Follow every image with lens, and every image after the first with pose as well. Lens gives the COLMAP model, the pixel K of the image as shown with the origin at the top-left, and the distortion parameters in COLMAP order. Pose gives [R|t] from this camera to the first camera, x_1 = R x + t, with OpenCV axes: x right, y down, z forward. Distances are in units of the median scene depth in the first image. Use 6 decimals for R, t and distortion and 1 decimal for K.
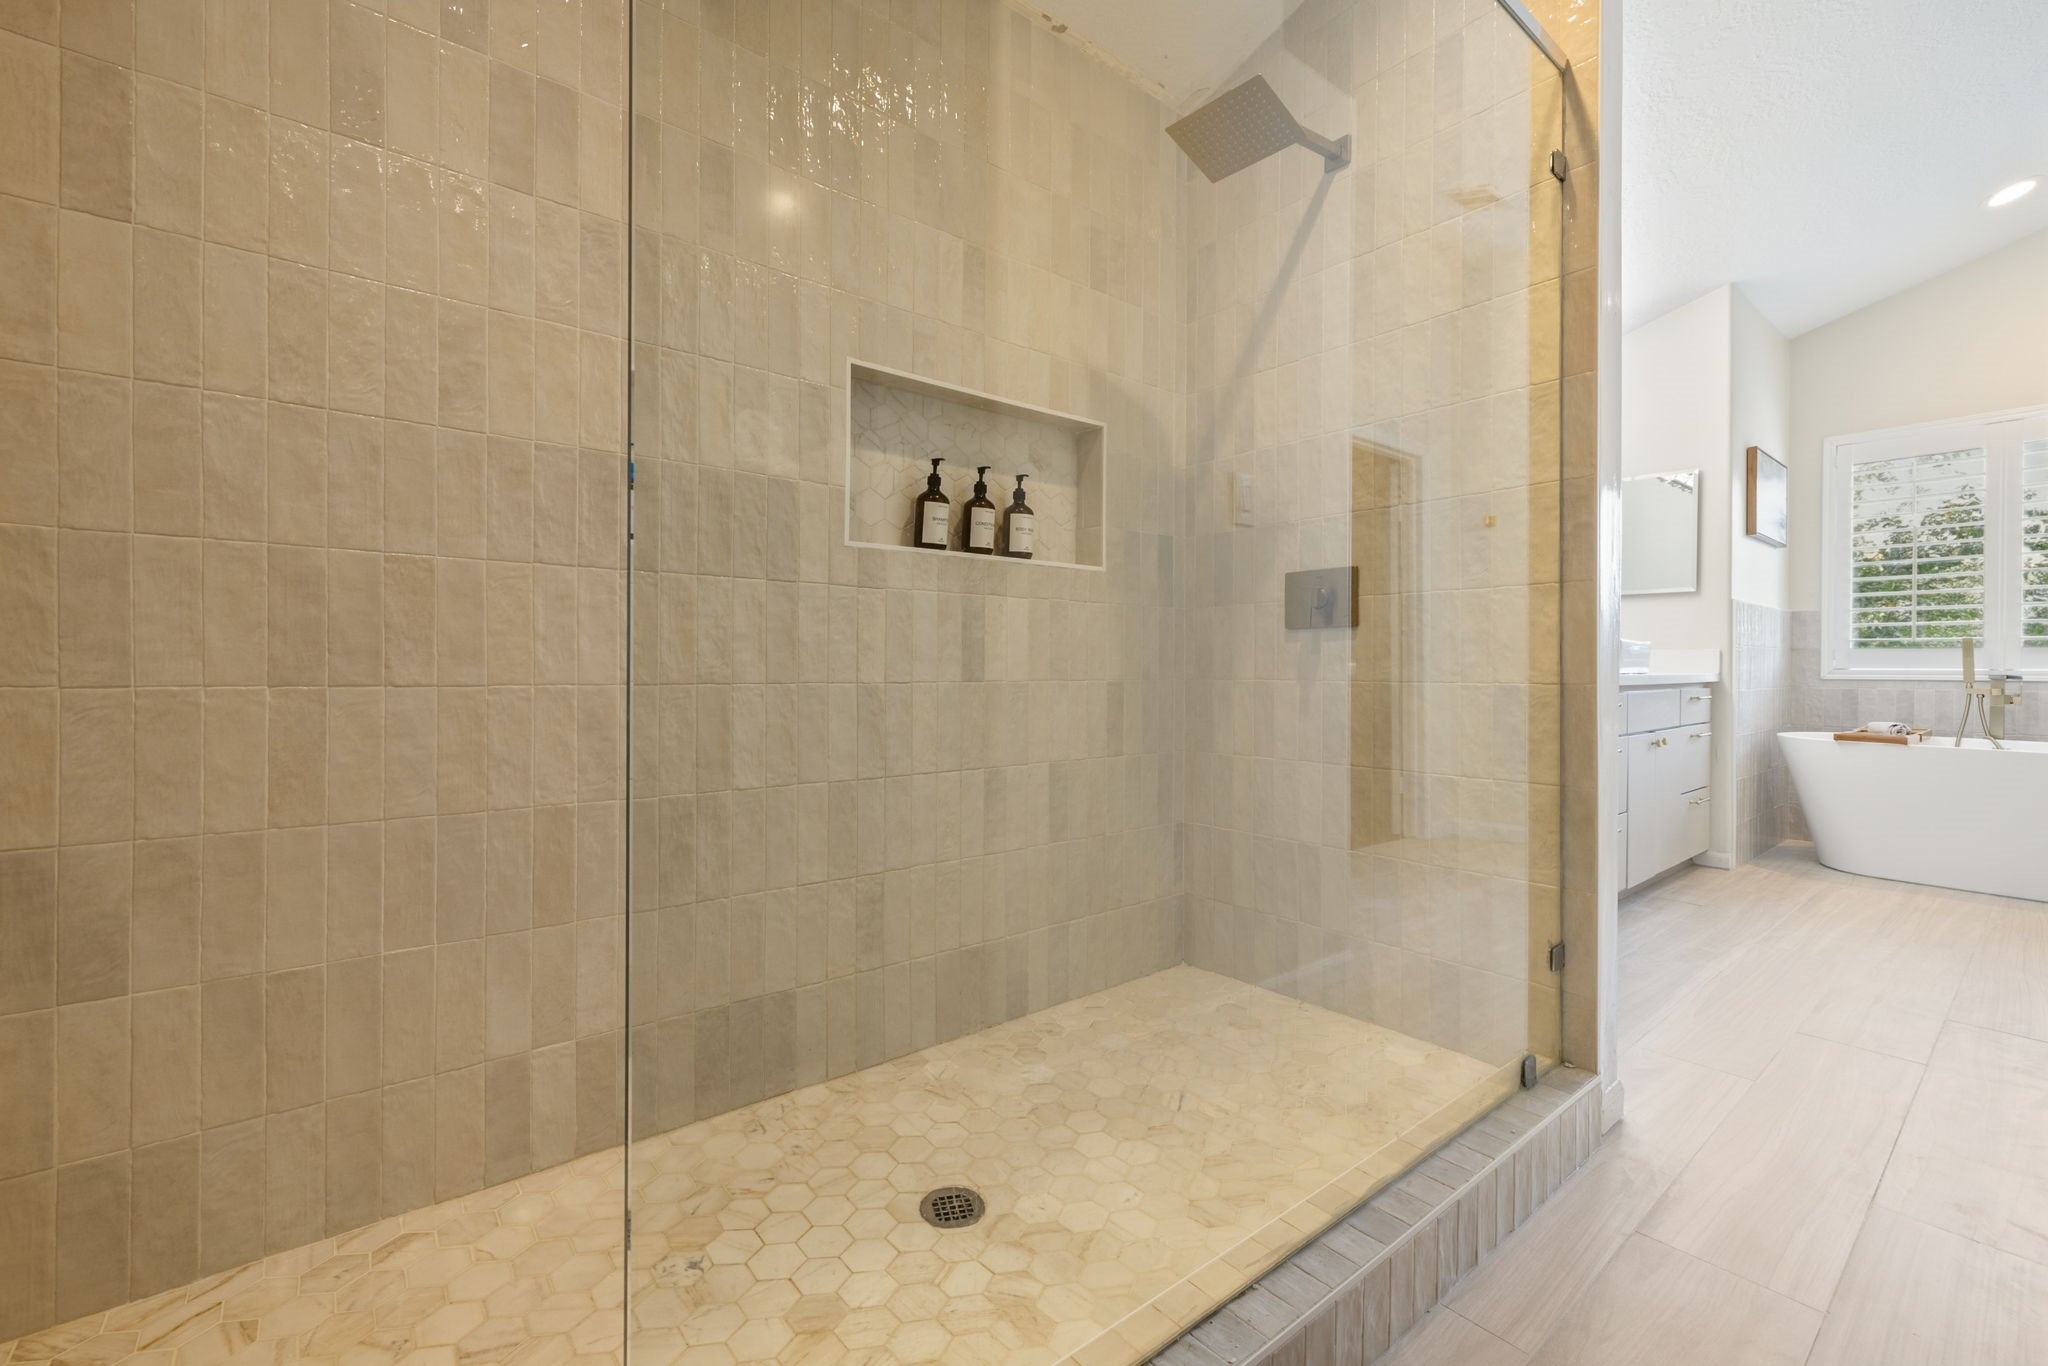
lens RADIAL K [[872.3, 0, 1018.5], [0, 872.3, 673.1], [0, 0, 1]] dist [0.002164, -0.000057]
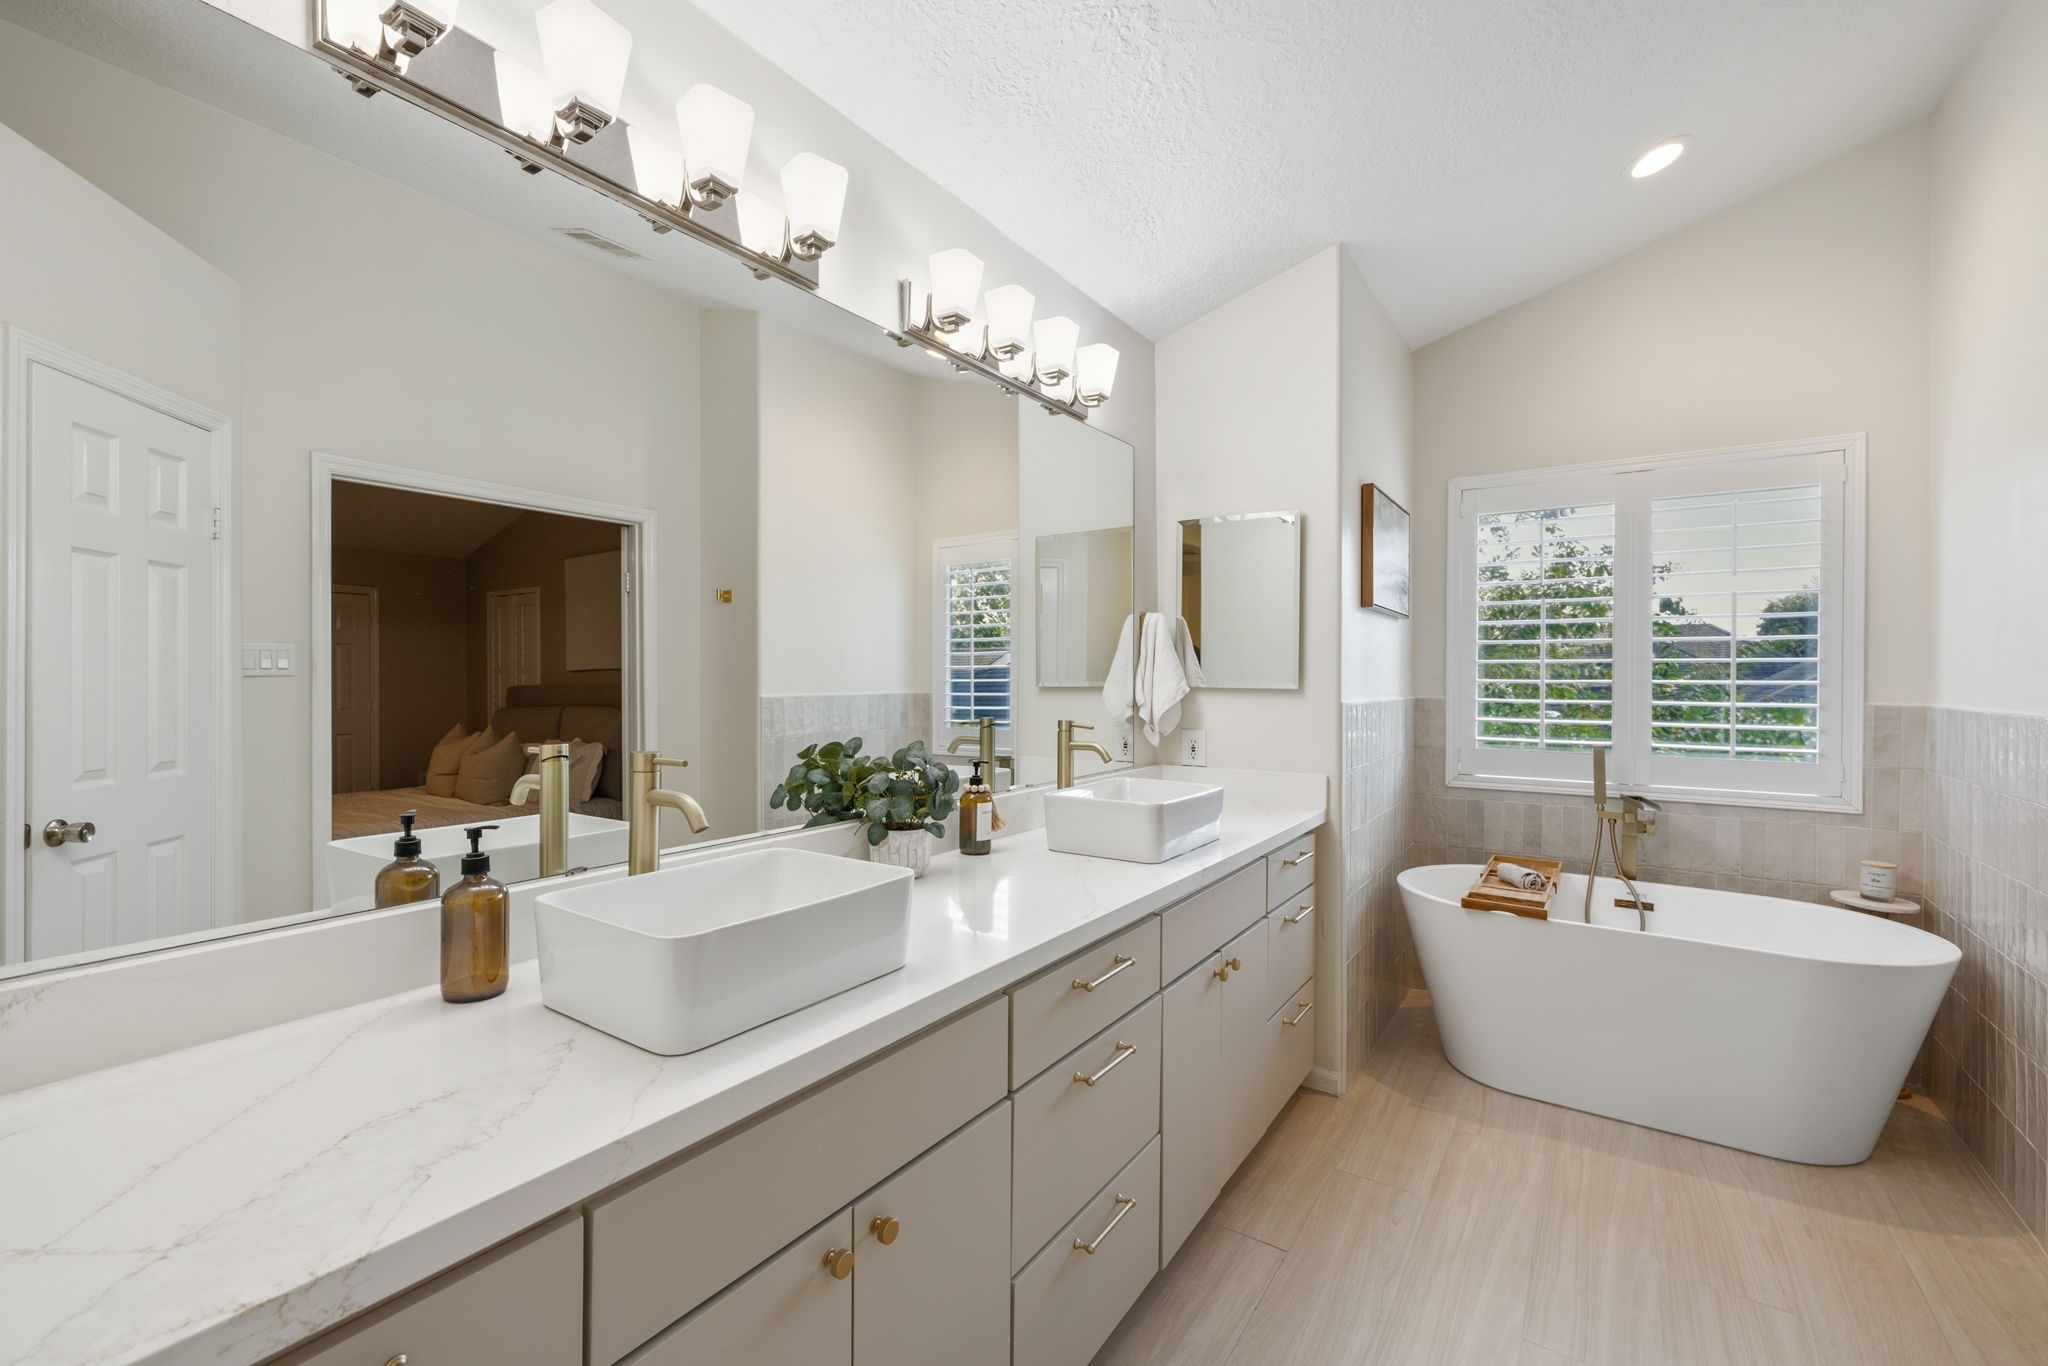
lens RADIAL K [[872.3, 0, 1023.4], [0, 872.3, 682.3], [0, 0, 1]] dist [0.002164, -0.000057]
pose [[0.956703, -0.002511, 0.291054, 0.359016], [0.001975, 0.999996, 0.002137, -0.097821], [-0.291058, -0.001470, 0.956704, 0.395640]]
